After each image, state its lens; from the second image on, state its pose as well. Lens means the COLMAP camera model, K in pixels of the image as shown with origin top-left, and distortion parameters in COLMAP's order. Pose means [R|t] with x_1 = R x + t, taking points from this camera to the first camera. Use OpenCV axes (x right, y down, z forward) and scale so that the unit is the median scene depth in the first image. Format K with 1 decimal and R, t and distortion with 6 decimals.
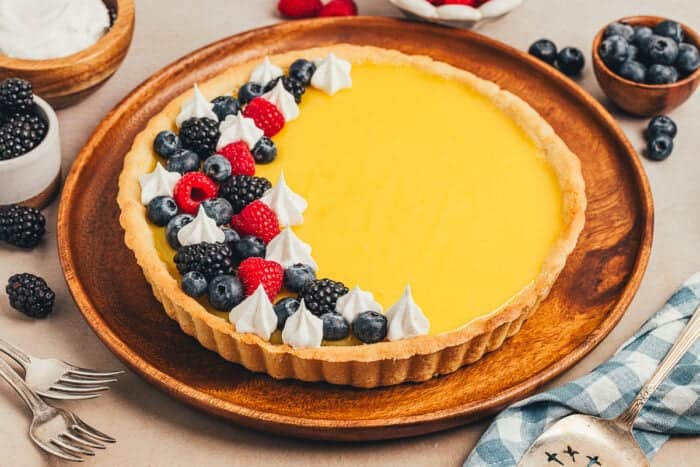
lens RADIAL K [[2380.9, 0, 350.0], [0, 2380.9, 233.5], [0, 0, 1]] dist [-0.029462, 0.231193]
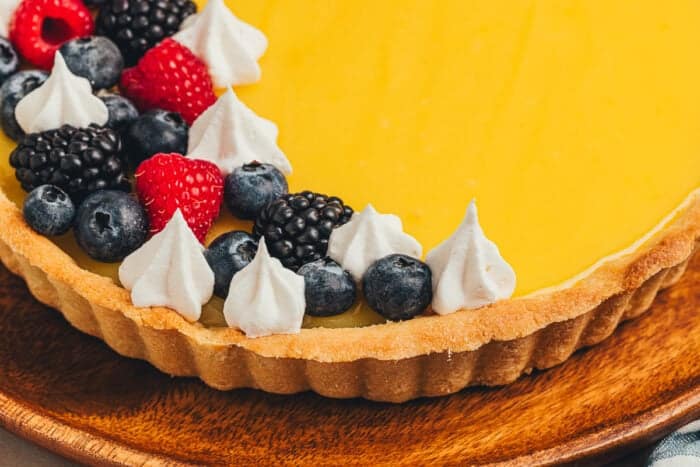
lens RADIAL K [[2380.9, 0, 350.0], [0, 2380.9, 233.5], [0, 0, 1]] dist [-0.029462, 0.231193]
pose [[0.999450, -0.032428, 0.006927, -0.004843], [0.031667, 0.995373, 0.090722, -0.017928], [-0.009837, -0.090453, 0.995852, 0.493418]]
